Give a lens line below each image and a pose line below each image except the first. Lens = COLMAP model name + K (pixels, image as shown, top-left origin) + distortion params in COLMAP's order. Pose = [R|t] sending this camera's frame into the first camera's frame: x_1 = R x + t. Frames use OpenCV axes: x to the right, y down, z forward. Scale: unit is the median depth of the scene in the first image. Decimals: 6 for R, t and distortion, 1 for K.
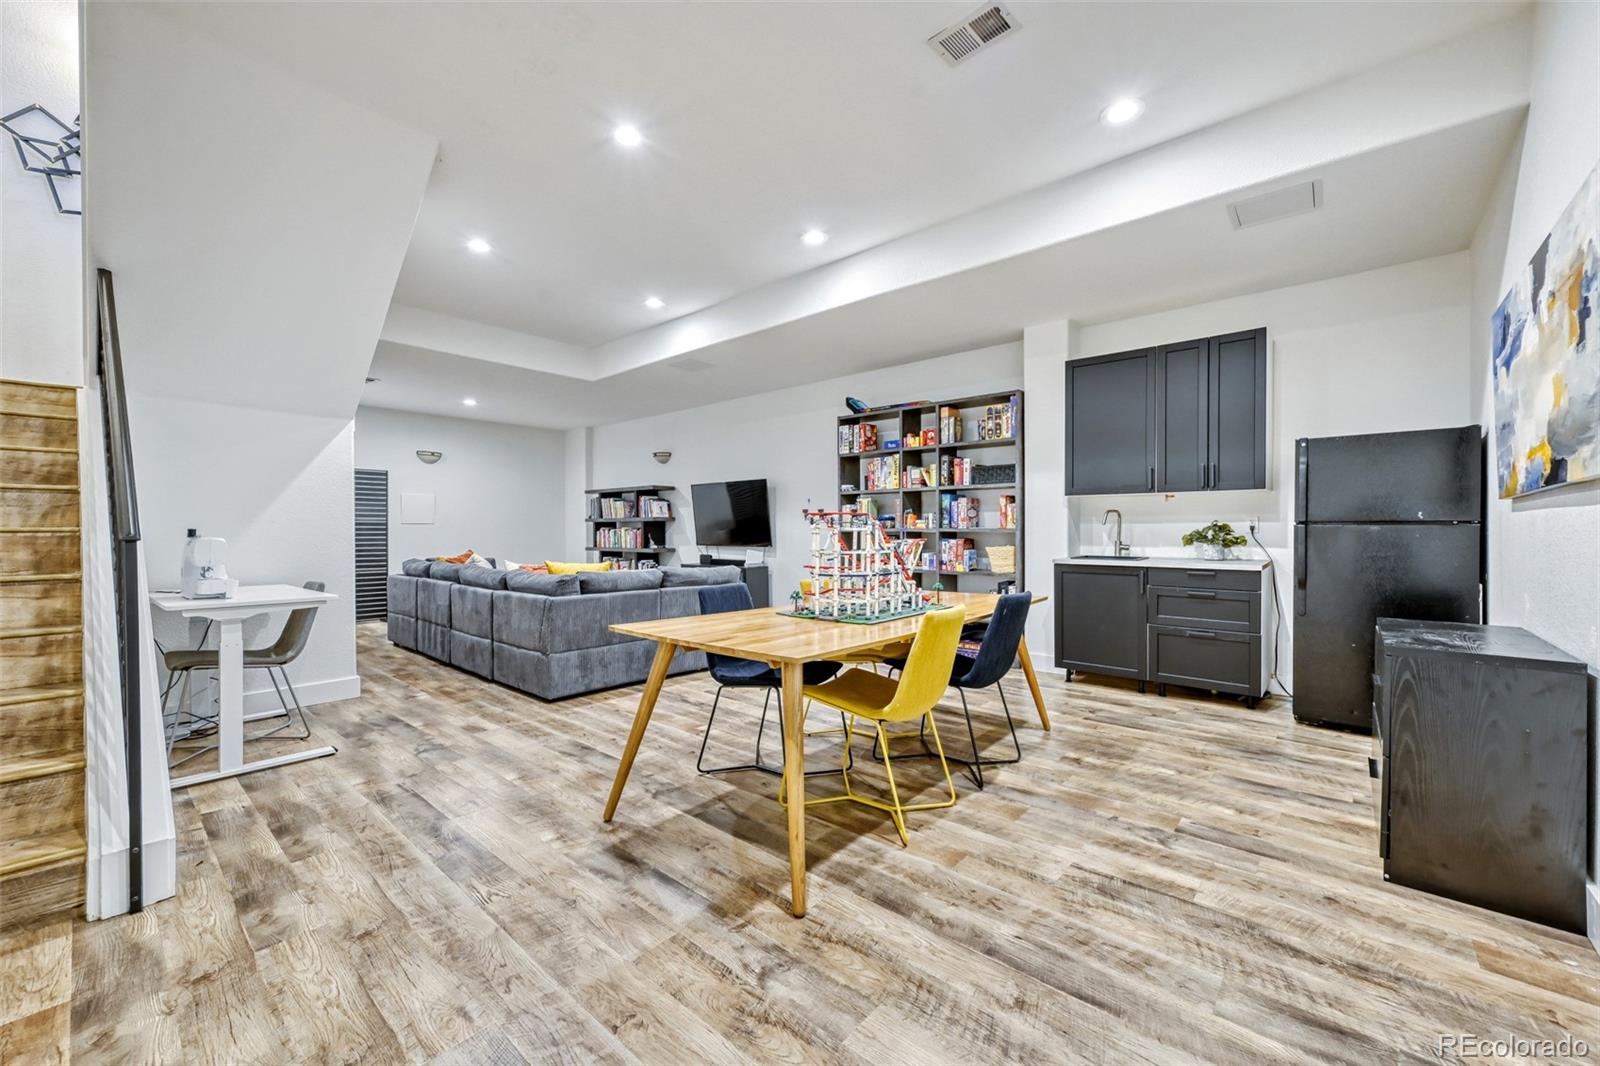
lens RADIAL K [[626.3, 0, 799.3], [0, 626.3, 540.9], [0, 0, 1]] dist [0.005800, -0.000383]
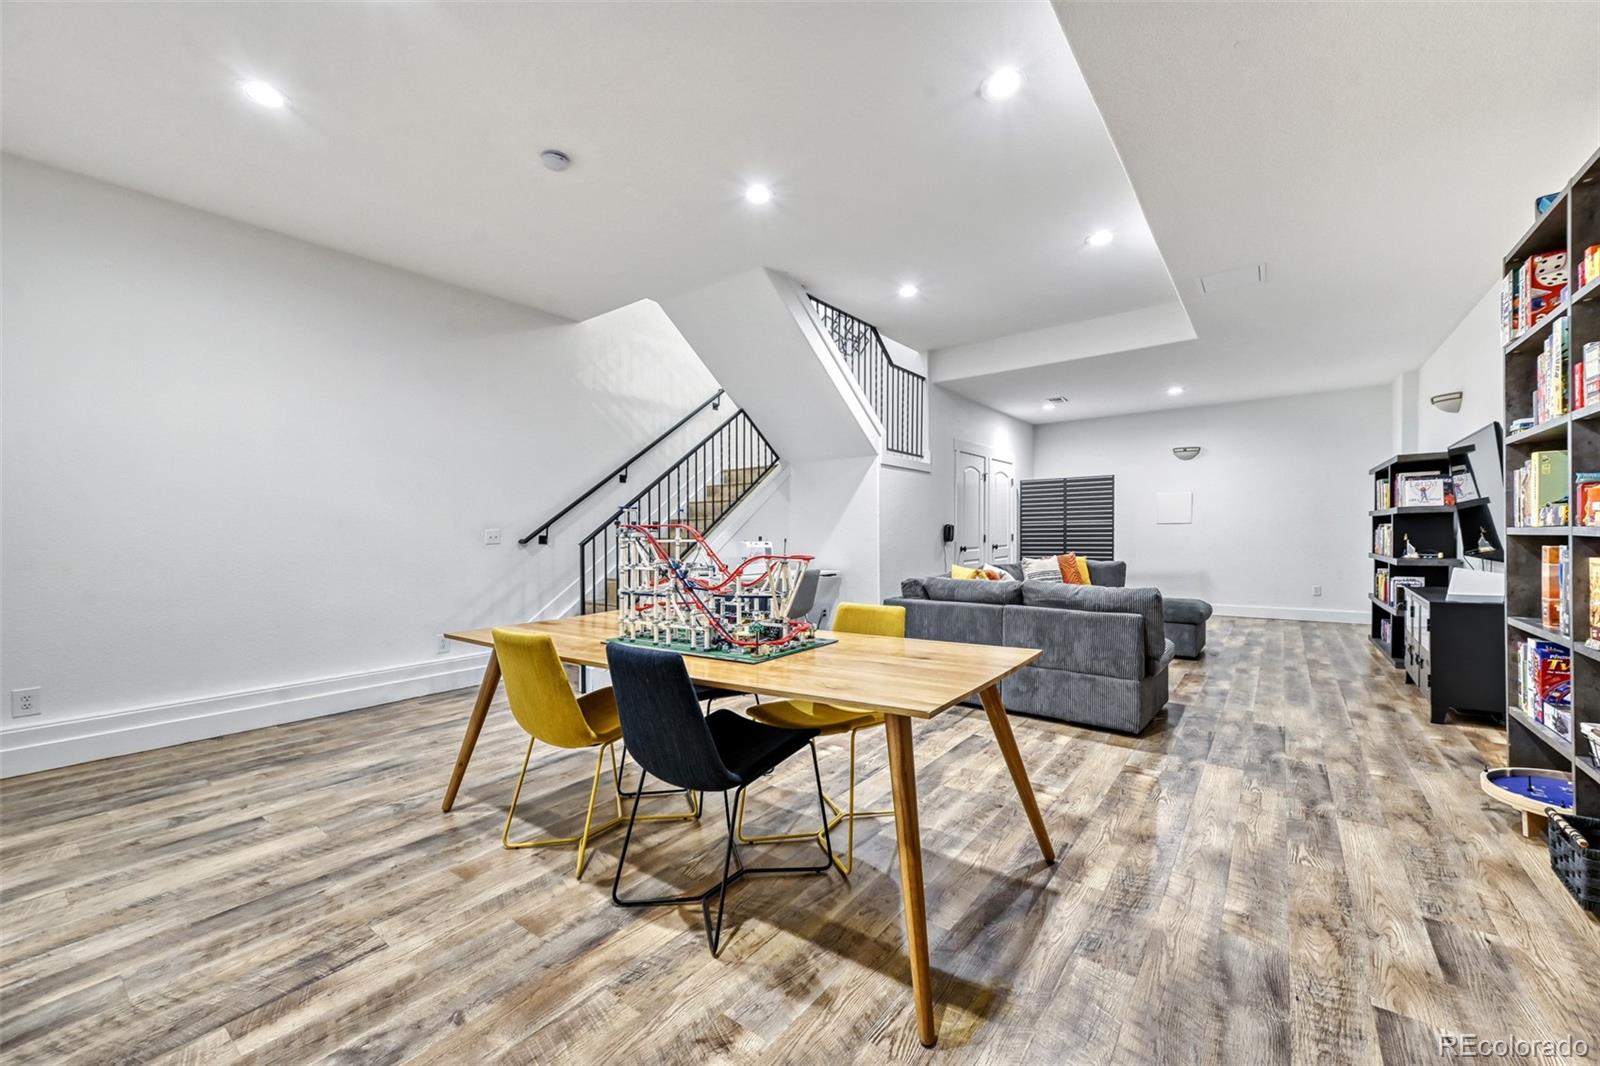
lens RADIAL K [[626.3, 0, 802.5], [0, 626.3, 534.7], [0, 0, 1]] dist [0.005800, -0.000383]
pose [[0.081421, 0.000757, -0.996679, 1.351070], [-0.004155, 0.999991, 0.000420, -0.037479], [0.996671, 0.004107, 0.081424, 1.521184]]
